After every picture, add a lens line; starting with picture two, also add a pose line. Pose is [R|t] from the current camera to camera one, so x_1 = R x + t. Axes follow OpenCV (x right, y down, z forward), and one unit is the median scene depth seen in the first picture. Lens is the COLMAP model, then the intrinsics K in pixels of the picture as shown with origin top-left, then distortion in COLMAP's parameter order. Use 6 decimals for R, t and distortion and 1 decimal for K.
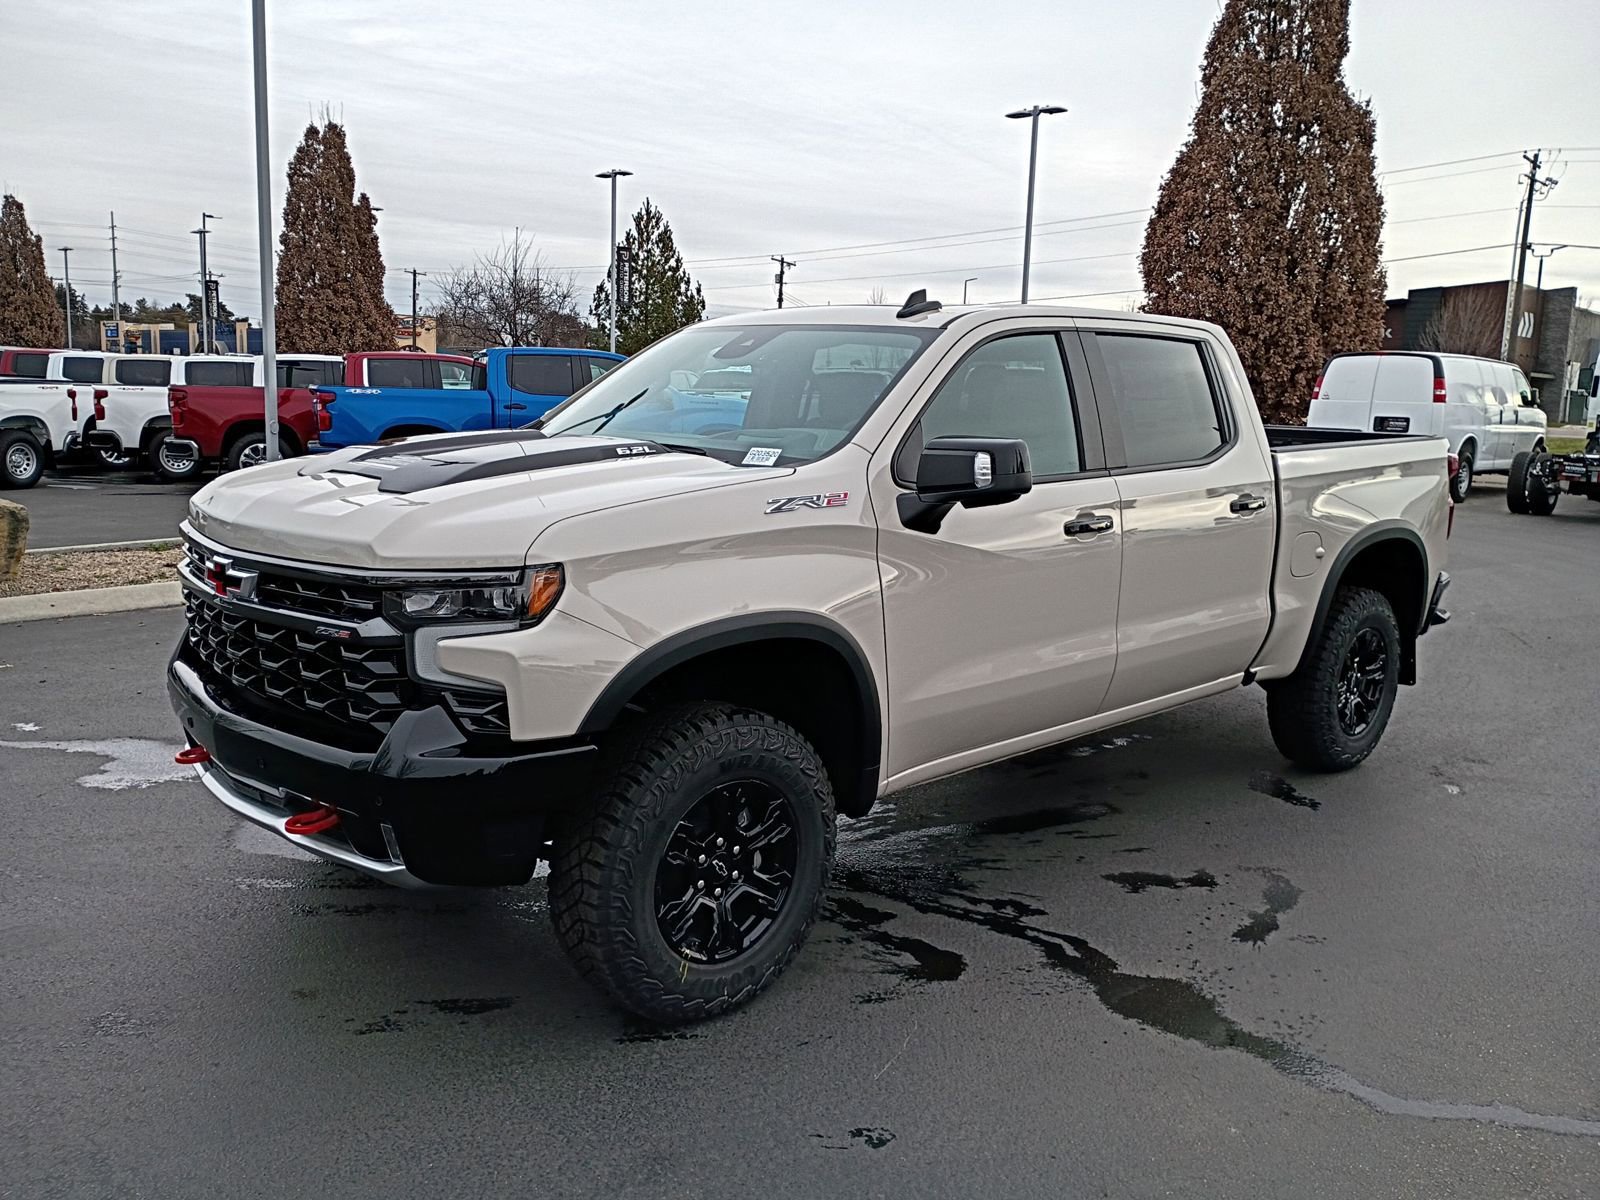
lens RADIAL K [[1325.8, 0, 785.6], [0, 1325.8, 595.0], [0, 0, 1]] dist [0.051656, -0.048244]
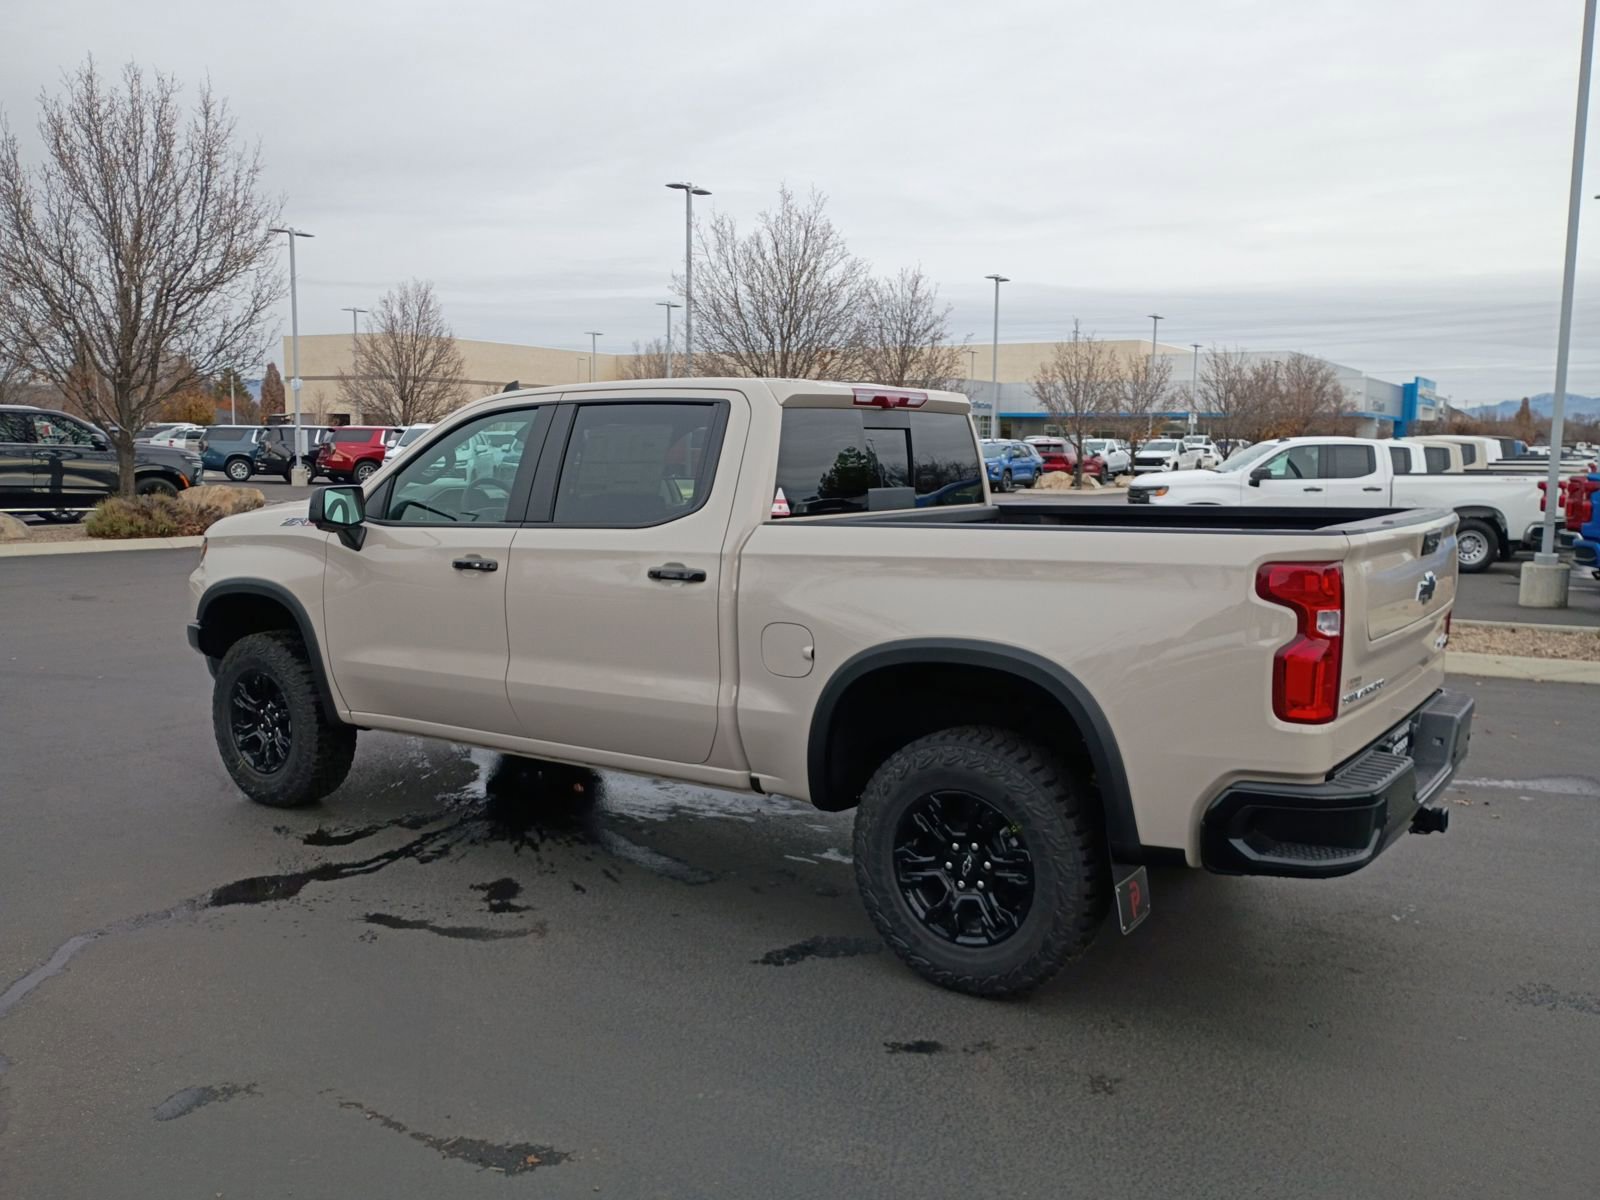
lens RADIAL K [[1325.2, 0, 800.0], [0, 1325.2, 600.0], [0, 0, 1]] dist [0.040089, -0.004017]
pose [[0.201130, 0.085499, -0.975826, 1.149911], [-0.154826, 0.986436, 0.054517, -0.103430], [0.967251, 0.140119, 0.211640, 0.807181]]
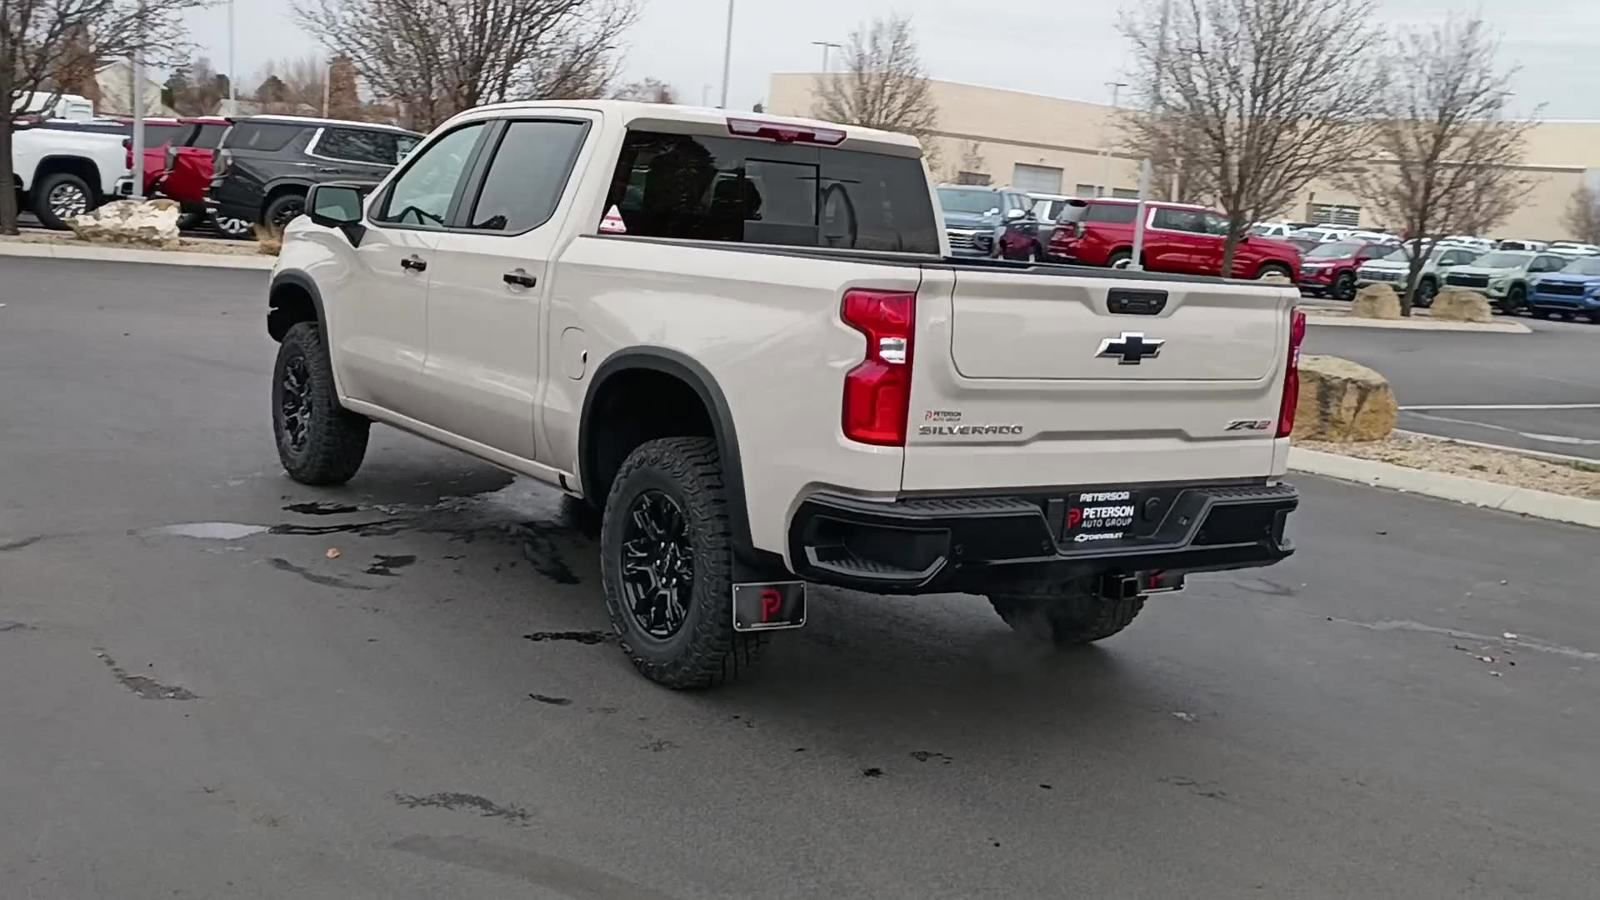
lens RADIAL K [[1677.6, 0, 788.3], [0, 1677.6, 445.9], [0, 0, 1]] dist [0.049439, -0.036122]
pose [[-0.153870, 0.102182, -0.982793, 1.421213], [-0.240572, 0.960834, 0.137564, -0.153320], [0.958358, 0.257600, -0.123261, 1.250100]]
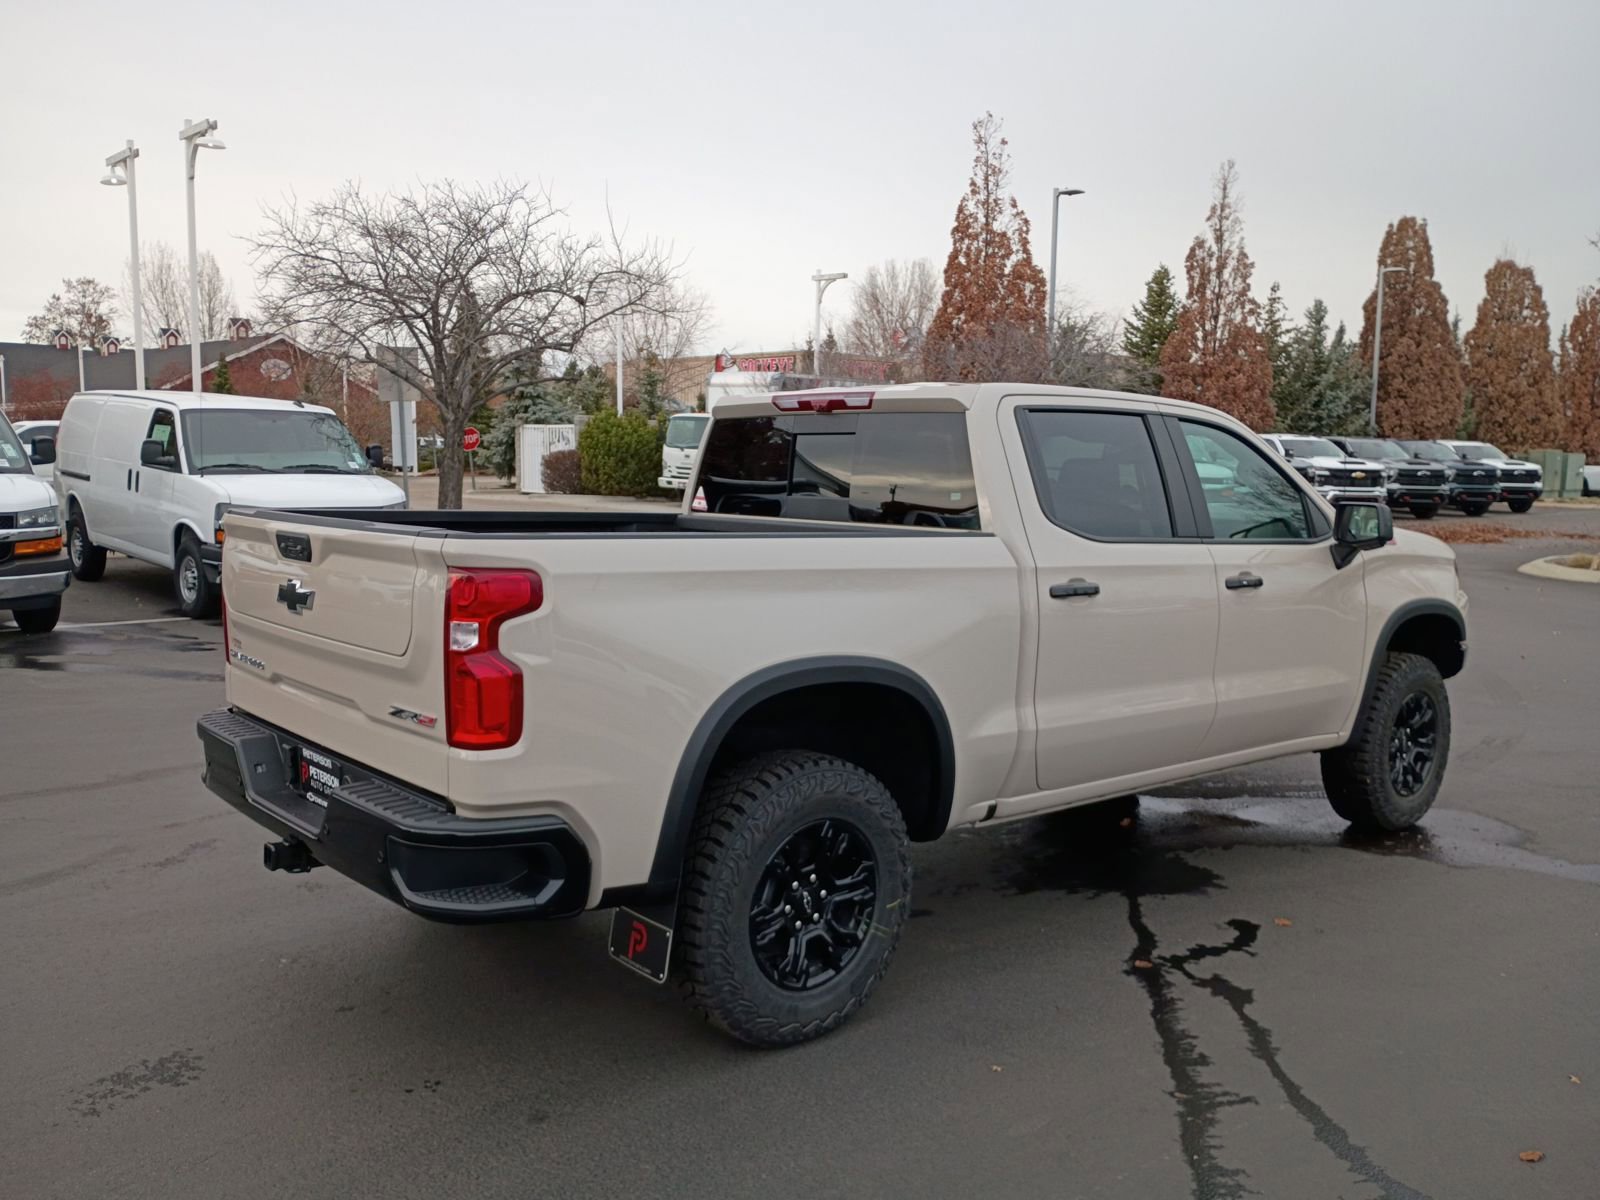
lens RADIAL K [[1323.1, 0, 800.0], [0, 1323.1, 600.0], [0, 0, 1]] dist [0.075693, -0.106205]
pose [[-0.998189, -0.047804, 0.036513, 0.218107], [-0.036547, 0.964076, 0.263099, -0.306926], [-0.047778, 0.261288, -0.964078, 1.934480]]
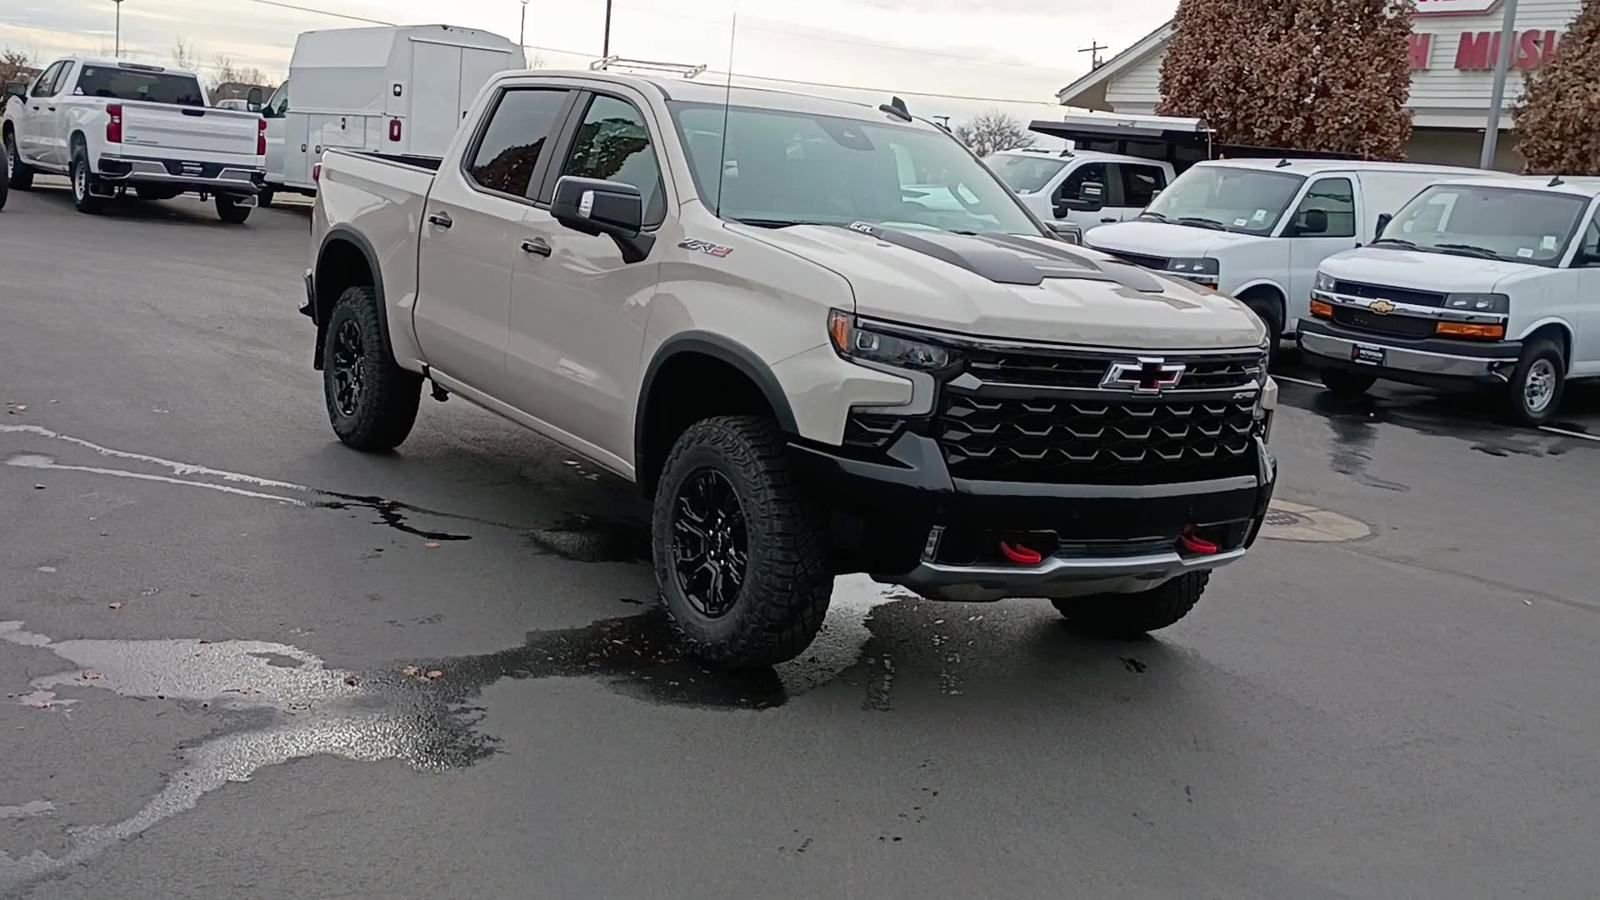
lens RADIAL K [[1687.8, 0, 803.6], [0, 1687.8, 429.3], [0, 0, 1]] dist [0.053648, -0.024019]
pose [[0.189737, -0.158760, 0.968915, -1.182788], [0.063266, 0.986766, 0.149296, -0.130858], [-0.979795, 0.032972, 0.197270, 0.630388]]
